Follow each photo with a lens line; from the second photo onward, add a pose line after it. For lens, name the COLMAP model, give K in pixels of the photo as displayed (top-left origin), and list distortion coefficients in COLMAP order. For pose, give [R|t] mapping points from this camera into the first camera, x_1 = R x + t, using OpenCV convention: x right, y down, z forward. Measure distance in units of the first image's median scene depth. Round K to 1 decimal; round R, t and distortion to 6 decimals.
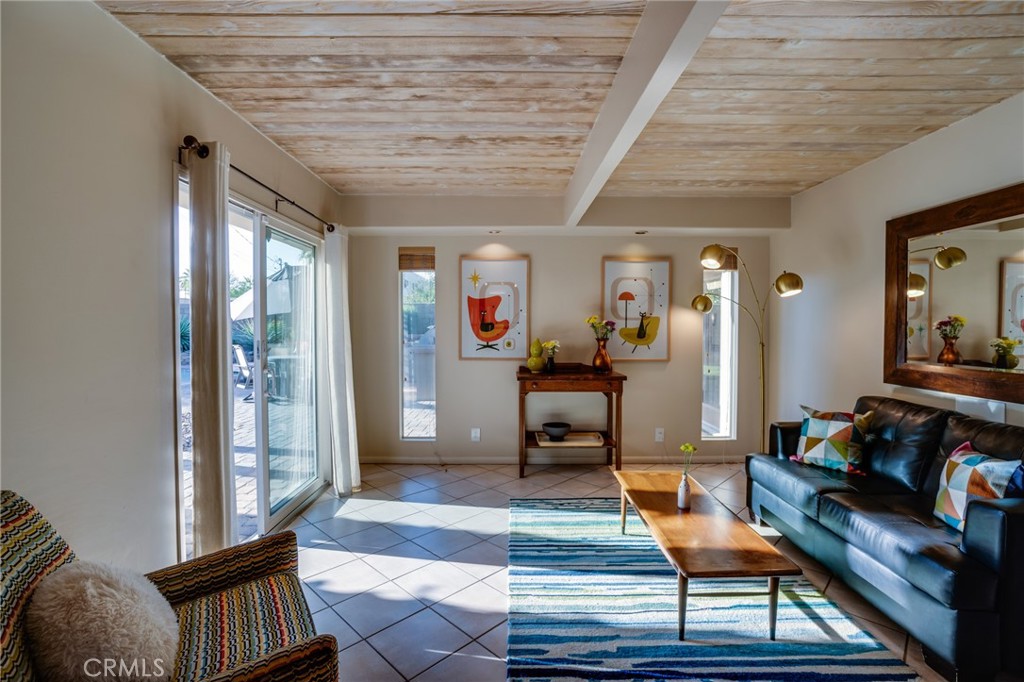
lens RADIAL K [[470.8, 0, 509.2], [0, 470.8, 337.0], [0, 0, 1]] dist [-0.063937, 0.025404]
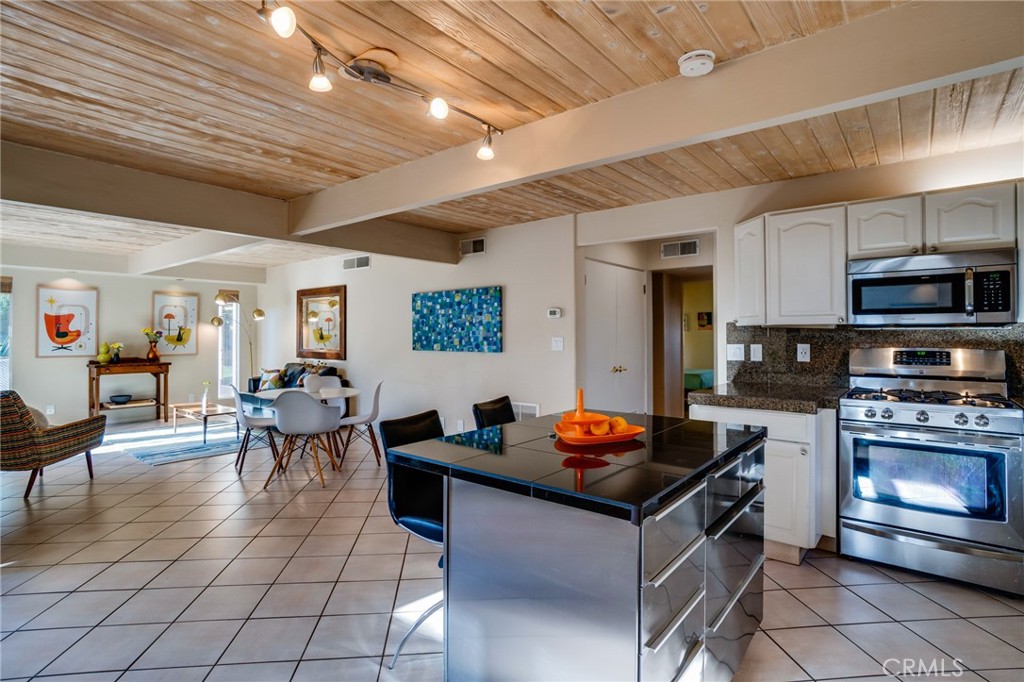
lens RADIAL K [[511.5, 0, 513.4], [0, 511.5, 327.6], [0, 0, 1]] dist [-0.056252, 0.024253]
pose [[0.626880, 0.009005, 0.779064, -0.479997], [0.019233, 0.999450, -0.027029, 0.032881], [-0.778878, 0.031928, 0.626362, -1.386551]]
